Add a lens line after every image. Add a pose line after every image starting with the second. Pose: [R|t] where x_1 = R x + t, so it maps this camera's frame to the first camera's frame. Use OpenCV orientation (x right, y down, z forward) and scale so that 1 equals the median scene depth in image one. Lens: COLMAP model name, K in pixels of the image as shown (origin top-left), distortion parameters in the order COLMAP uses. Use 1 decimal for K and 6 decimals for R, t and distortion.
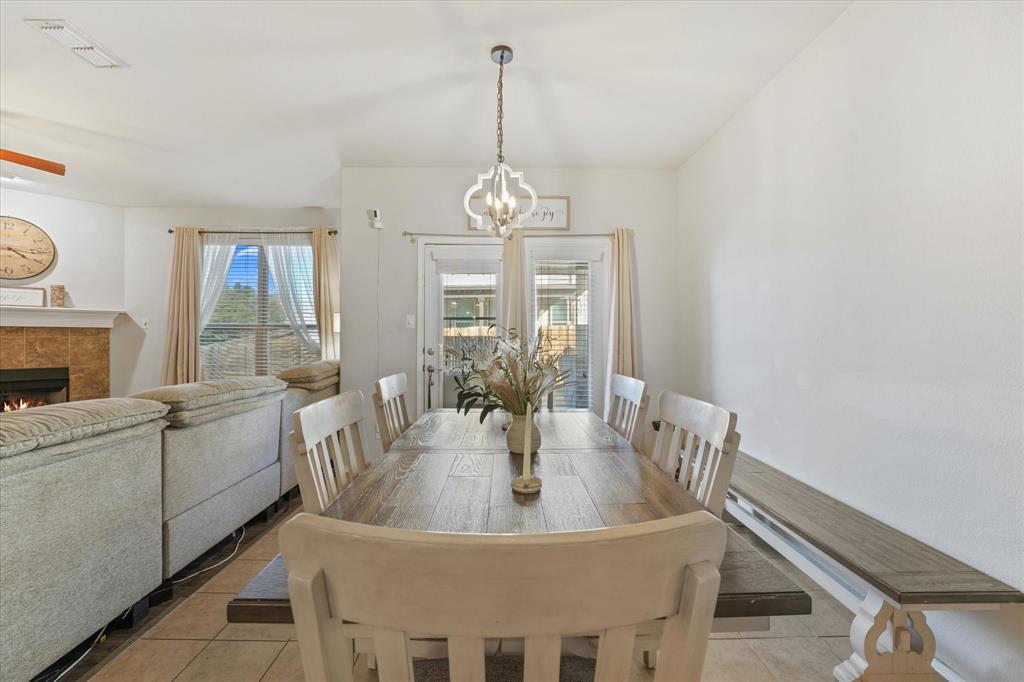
lens RADIAL K [[406.6, 0, 512.0], [0, 406.6, 341.0], [0, 0, 1]] dist [-0.000217, 0.000040]
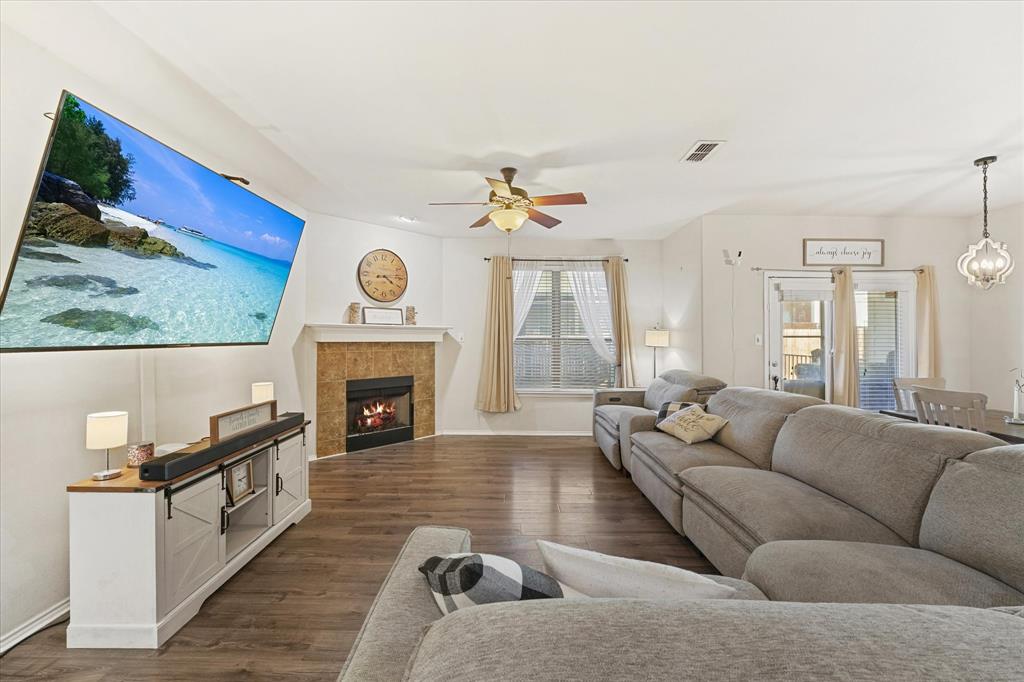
lens RADIAL K [[418.2, 0, 513.0], [0, 418.2, 332.2], [0, 0, 1]] dist [-0.000489, 0.000080]
pose [[0.999949, 0.001137, 0.010050, -0.830345], [-0.000922, 0.999771, -0.021382, -0.035752], [-0.010072, 0.021371, 0.999721, -0.216087]]
